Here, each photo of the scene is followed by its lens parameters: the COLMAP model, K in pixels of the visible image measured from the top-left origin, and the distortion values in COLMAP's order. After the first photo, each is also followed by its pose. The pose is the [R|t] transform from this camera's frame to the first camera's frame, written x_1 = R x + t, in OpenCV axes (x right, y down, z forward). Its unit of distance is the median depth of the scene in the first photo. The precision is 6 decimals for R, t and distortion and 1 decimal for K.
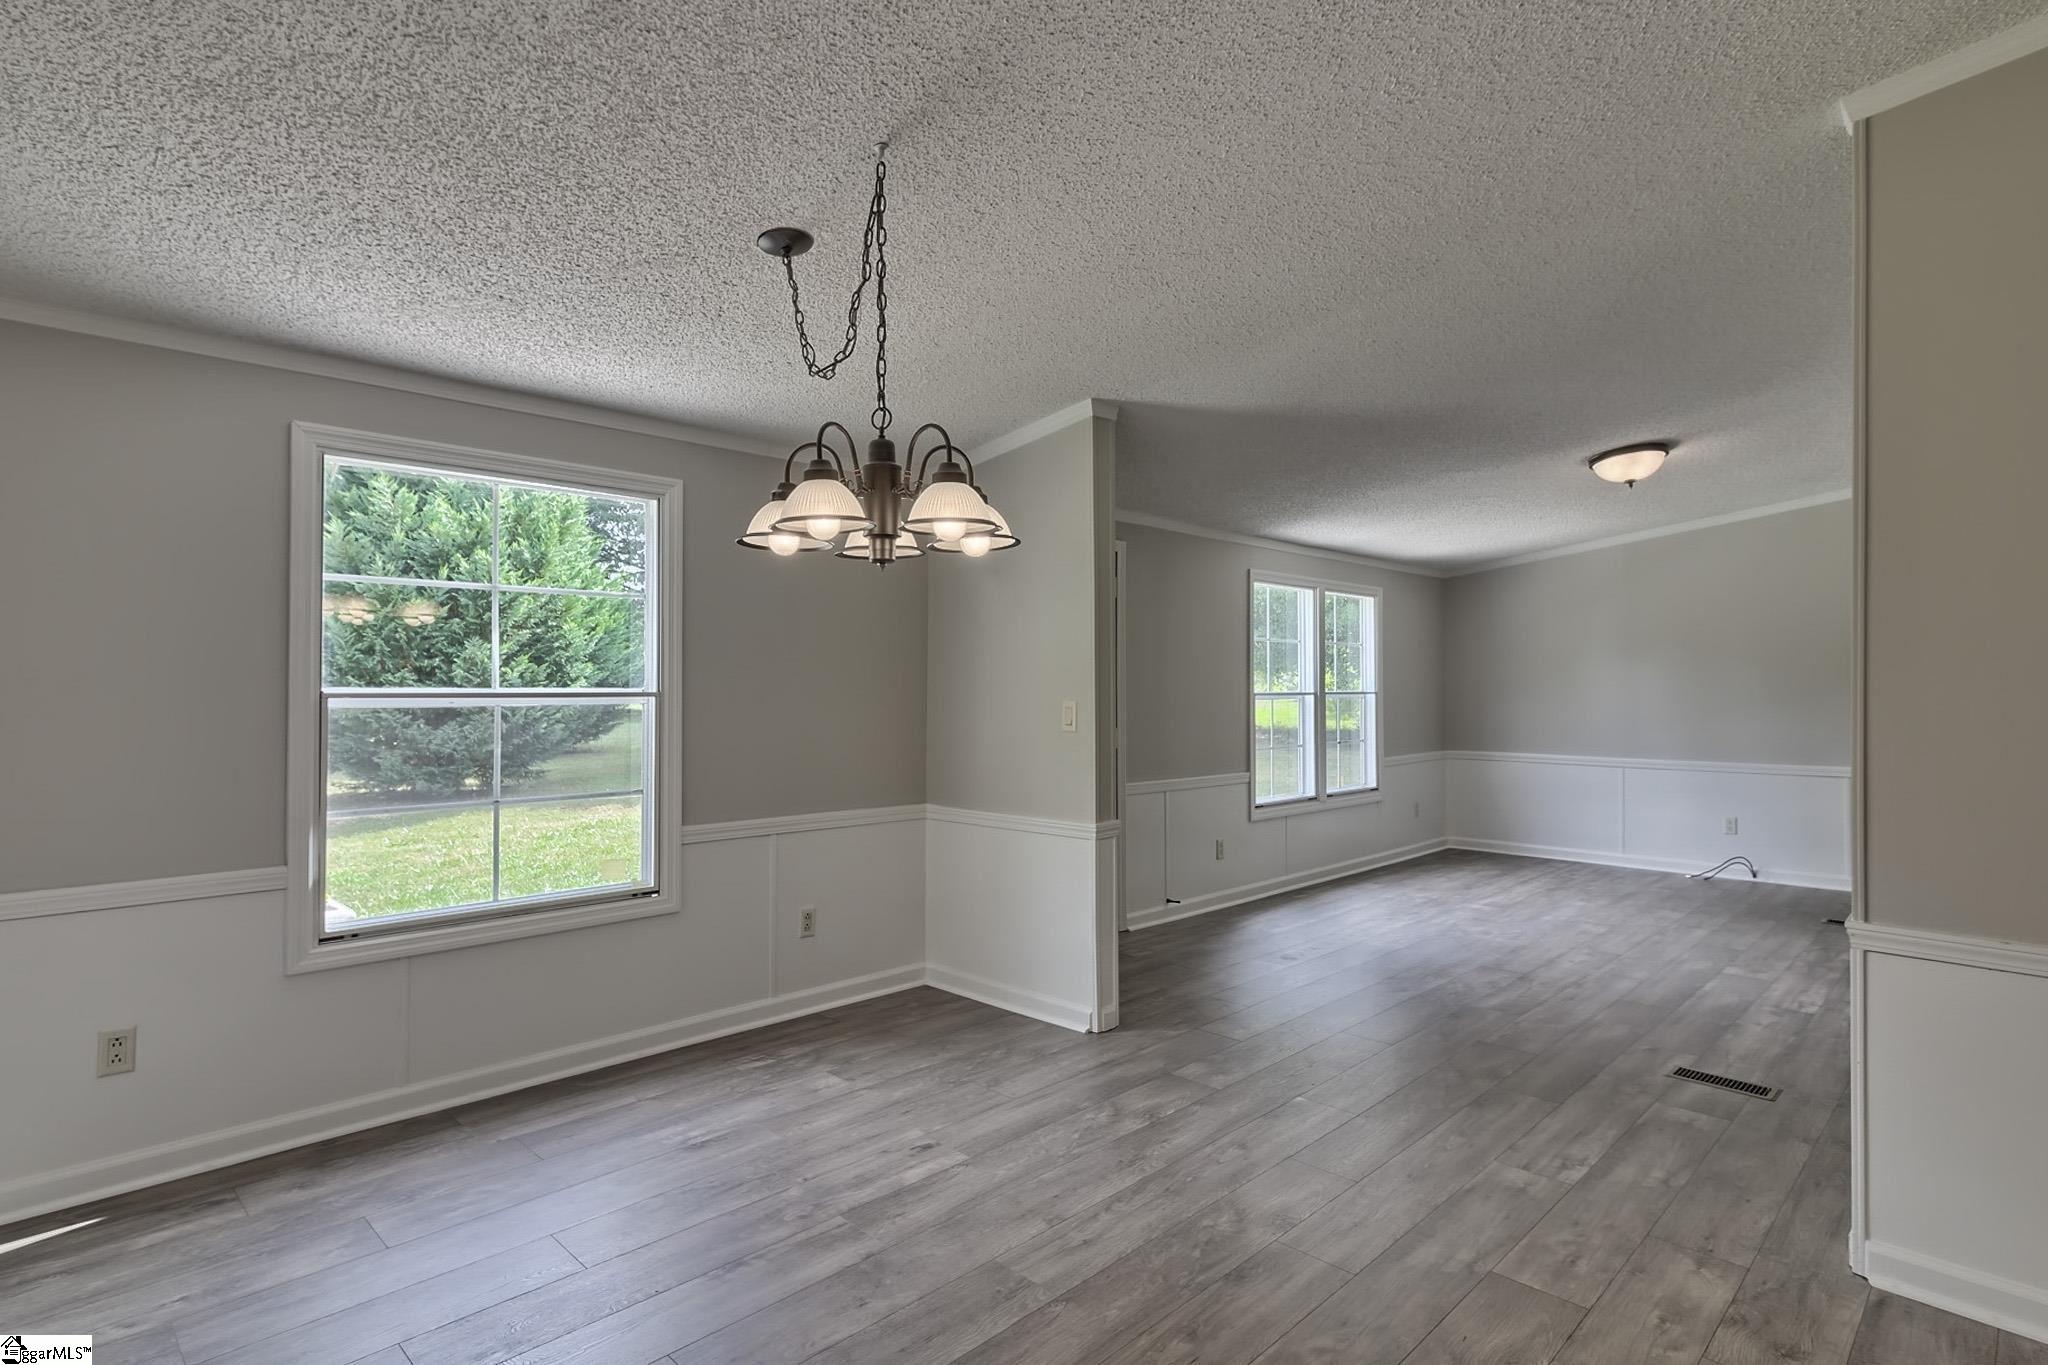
lens RADIAL K [[962.1, 0, 1015.0], [0, 962.1, 687.7], [0, 0, 1]] dist [-0.003669, 0.000005]
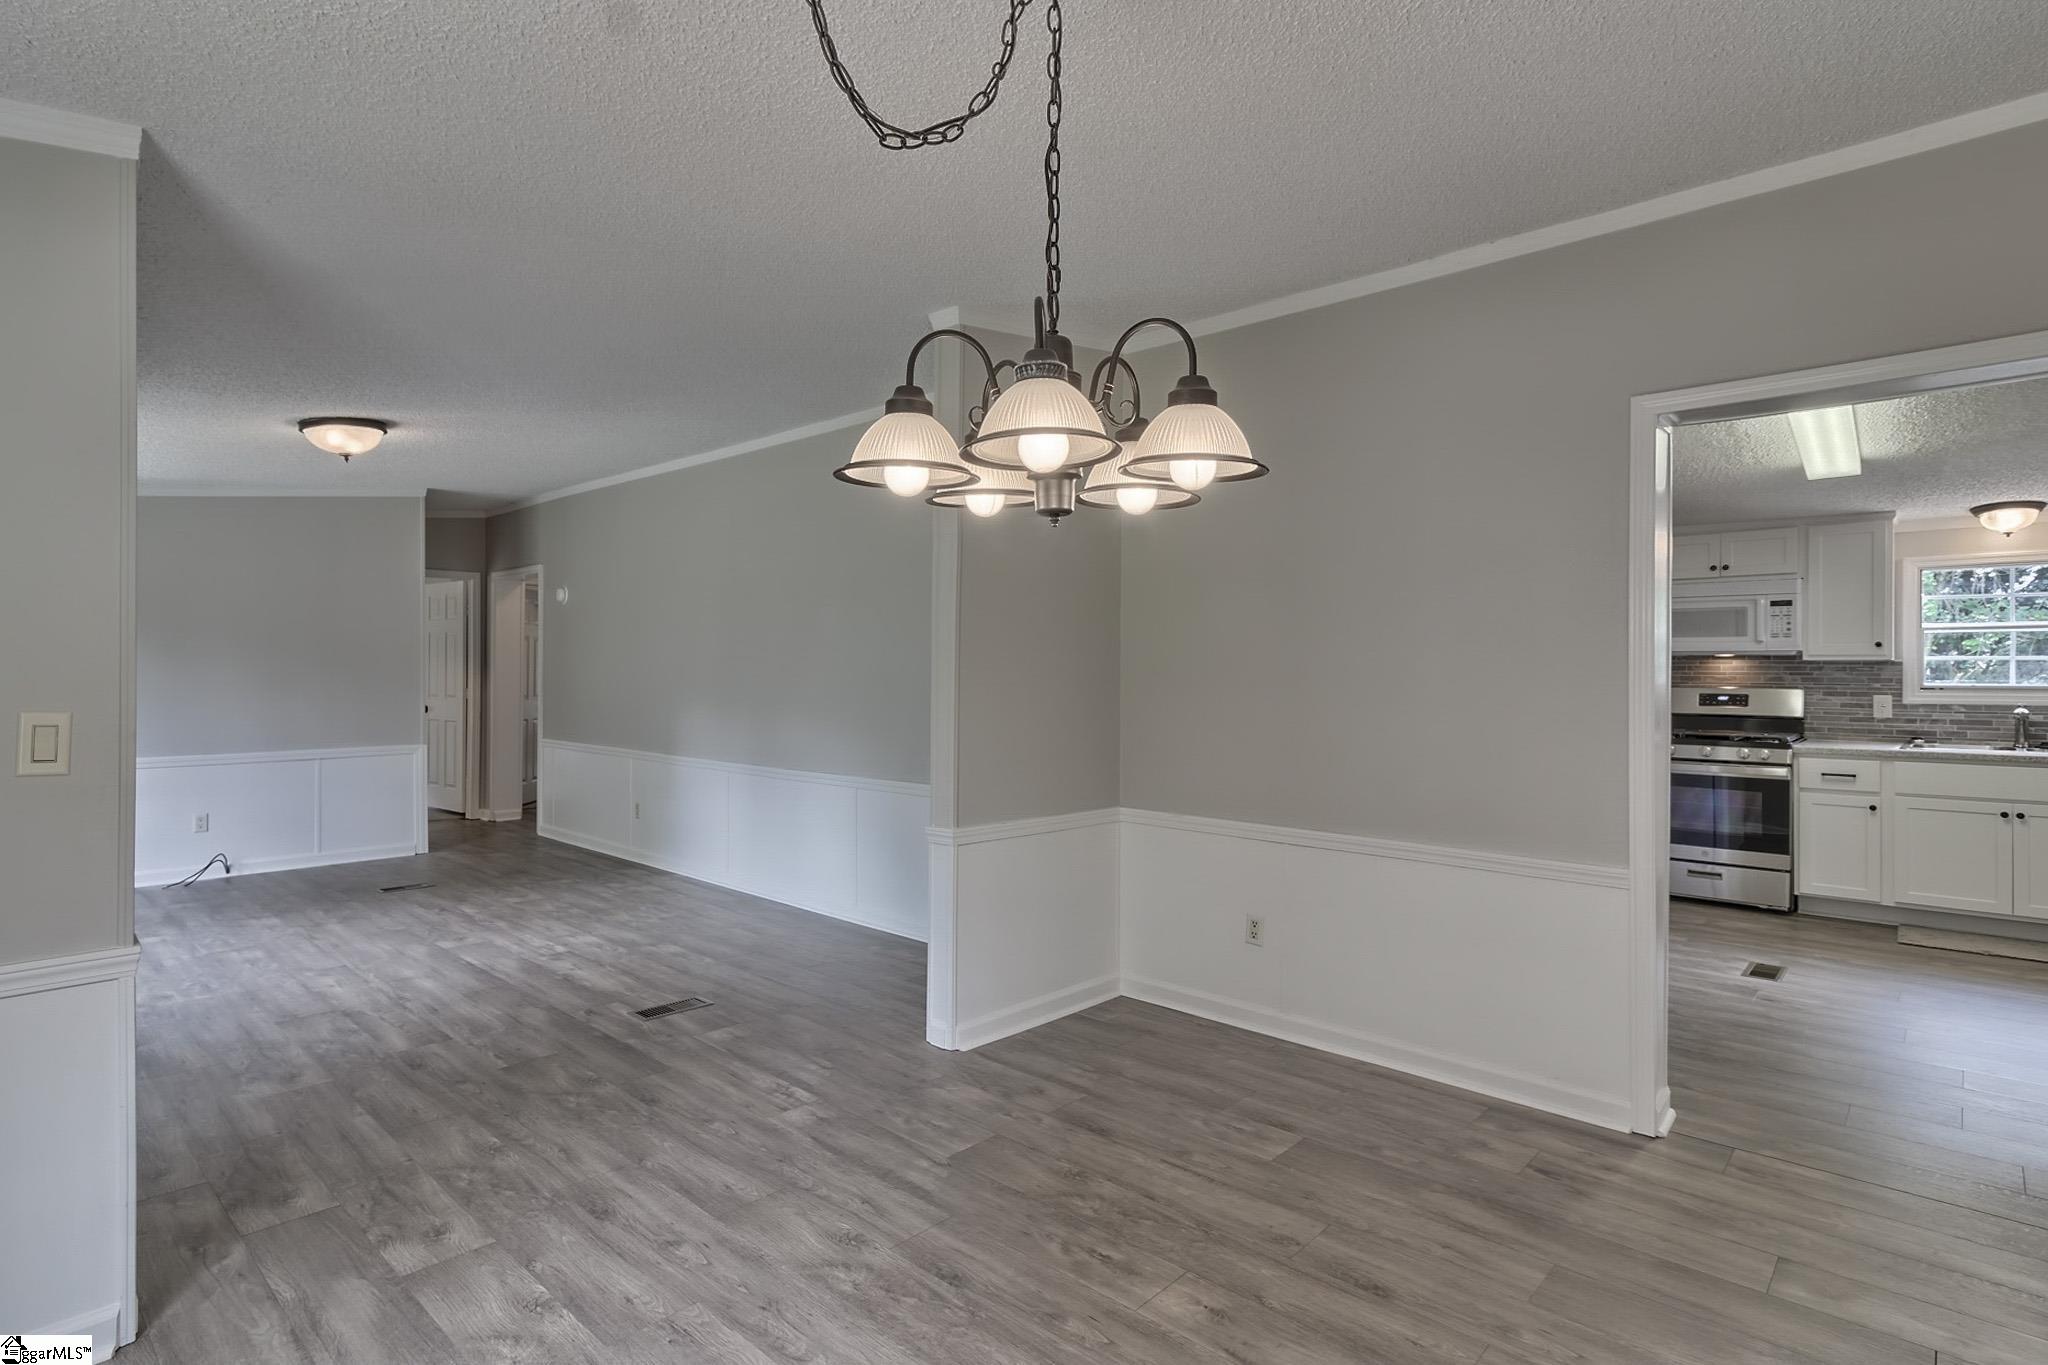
lens RADIAL K [[962.1, 0, 1017.3], [0, 962.1, 678.0], [0, 0, 1]] dist [-0.003669, 0.000005]
pose [[0.033164, -0.005361, 0.999436, -0.453471], [-0.002246, 0.999983, 0.005438, -0.007826], [-0.999447, -0.002425, 0.033152, 0.543432]]
